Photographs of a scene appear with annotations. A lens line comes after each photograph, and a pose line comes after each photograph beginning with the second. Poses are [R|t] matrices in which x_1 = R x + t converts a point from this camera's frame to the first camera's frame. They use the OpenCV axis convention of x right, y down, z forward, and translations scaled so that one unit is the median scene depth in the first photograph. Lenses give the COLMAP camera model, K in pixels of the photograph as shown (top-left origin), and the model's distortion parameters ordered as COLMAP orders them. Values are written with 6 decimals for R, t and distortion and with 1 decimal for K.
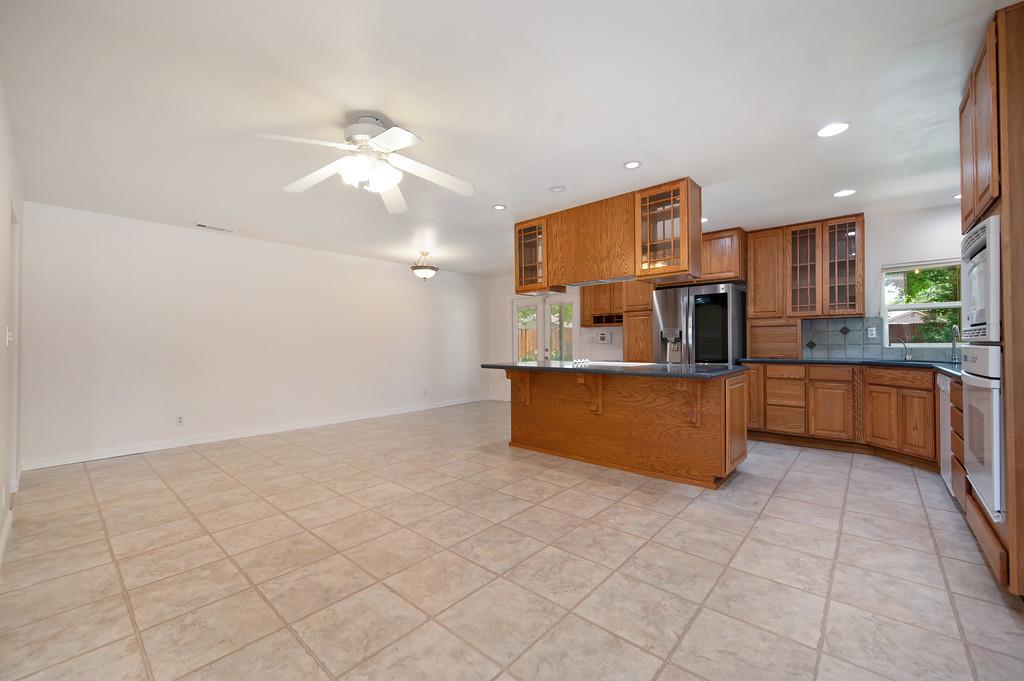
lens RADIAL K [[407.9, 0, 520.5], [0, 407.9, 343.3], [0, 0, 1]] dist [0.006702, -0.002492]
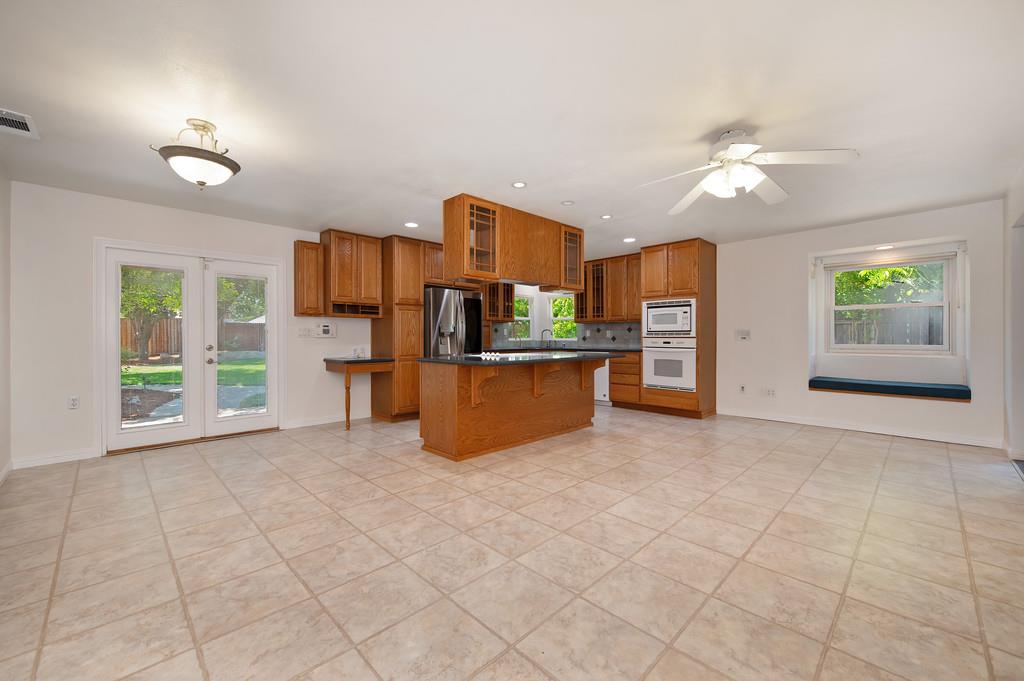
lens RADIAL K [[407.9, 0, 509.6], [0, 407.9, 339.2], [0, 0, 1]] dist [0.006702, -0.002492]
pose [[0.079042, 0.002116, 0.996869, -0.864192], [-0.000389, 0.999998, -0.002092, 0.007849], [-0.996871, -0.000222, 0.079043, 0.864713]]
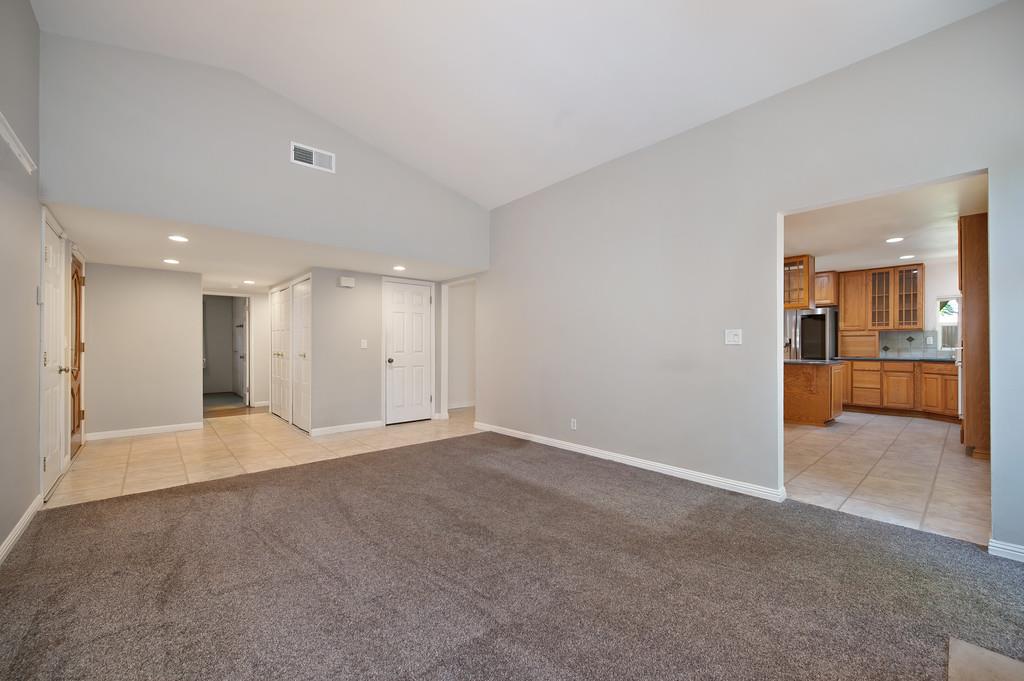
lens RADIAL K [[407.9, 0, 521.8], [0, 407.9, 348.1], [0, 0, 1]] dist [0.006702, -0.002492]
pose [[0.992734, 0.006978, -0.120129, -0.465303], [-0.006298, 0.999962, 0.006036, 0.001927], [0.120167, -0.005236, 0.992740, -0.698888]]
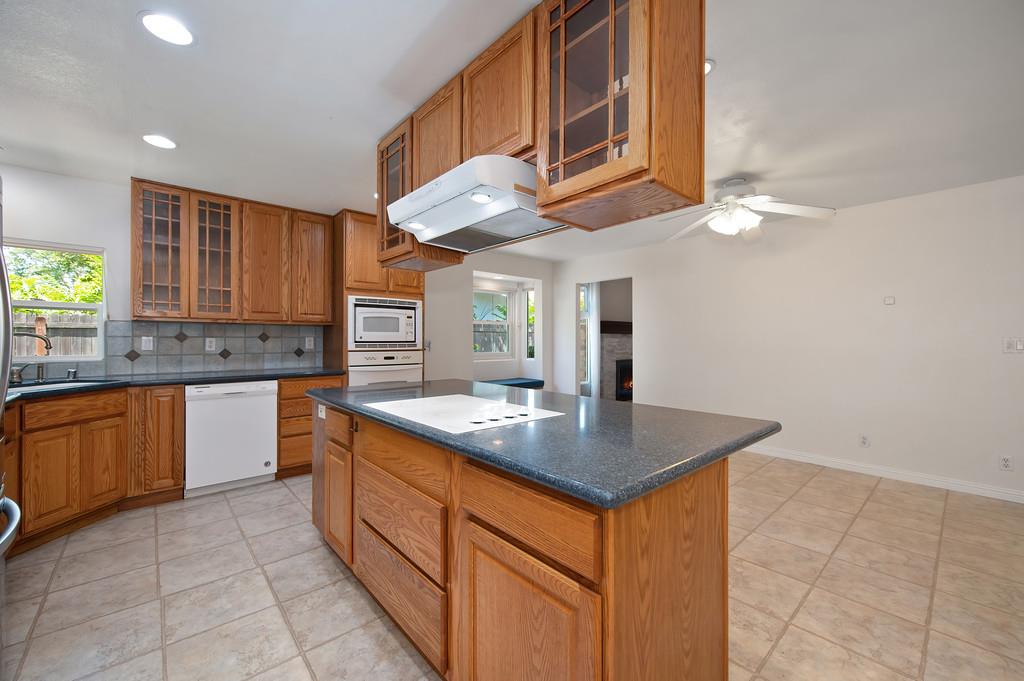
lens RADIAL K [[407.9, 0, 518.1], [0, 407.9, 340.3], [0, 0, 1]] dist [0.006702, -0.002492]
pose [[-0.992167, 0.006025, 0.124774, 0.088370], [0.005931, 0.999982, -0.001122, -0.021739], [-0.124778, -0.000374, -0.992185, 1.356173]]
